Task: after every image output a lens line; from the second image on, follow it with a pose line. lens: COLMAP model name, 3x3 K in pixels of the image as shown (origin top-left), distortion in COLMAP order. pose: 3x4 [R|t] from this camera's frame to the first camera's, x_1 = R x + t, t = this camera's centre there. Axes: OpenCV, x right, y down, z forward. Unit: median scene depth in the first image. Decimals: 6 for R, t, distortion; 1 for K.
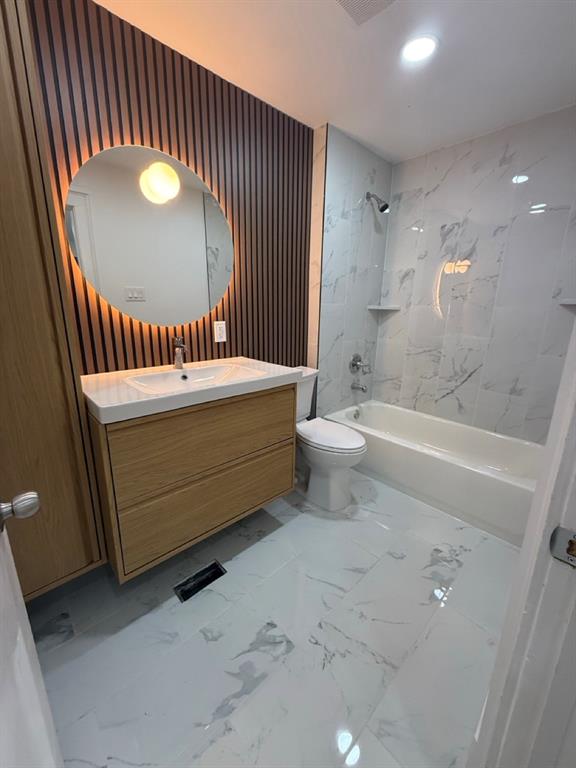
lens RADIAL K [[308.5, 0, 287.7], [0, 308.5, 382.5], [0, 0, 1]] dist [0.000100, -0.000001]
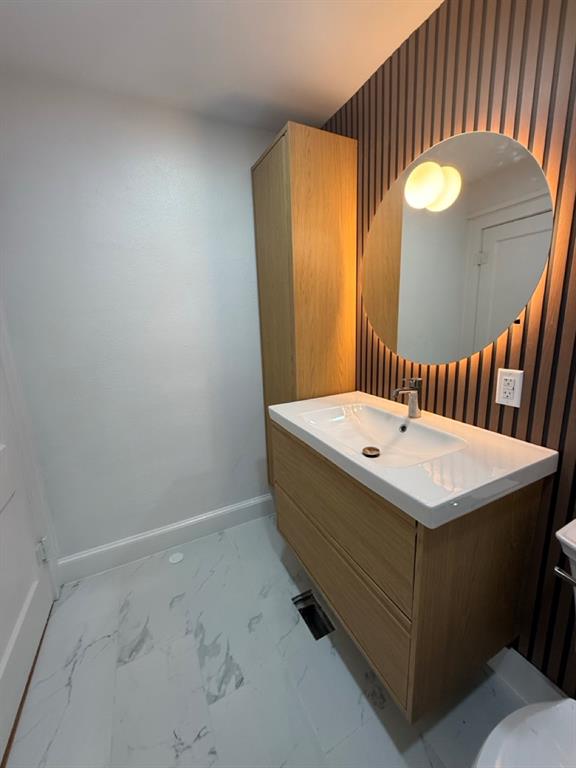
lens RADIAL K [[308.5, 0, 289.8], [0, 308.5, 383.3], [0, 0, 1]] dist [0.000100, -0.000001]
pose [[-0.299531, 0.189780, -0.935021, 0.603568], [-0.198055, 0.946301, 0.255516, -0.344275], [0.933303, 0.261720, -0.245860, 1.128127]]
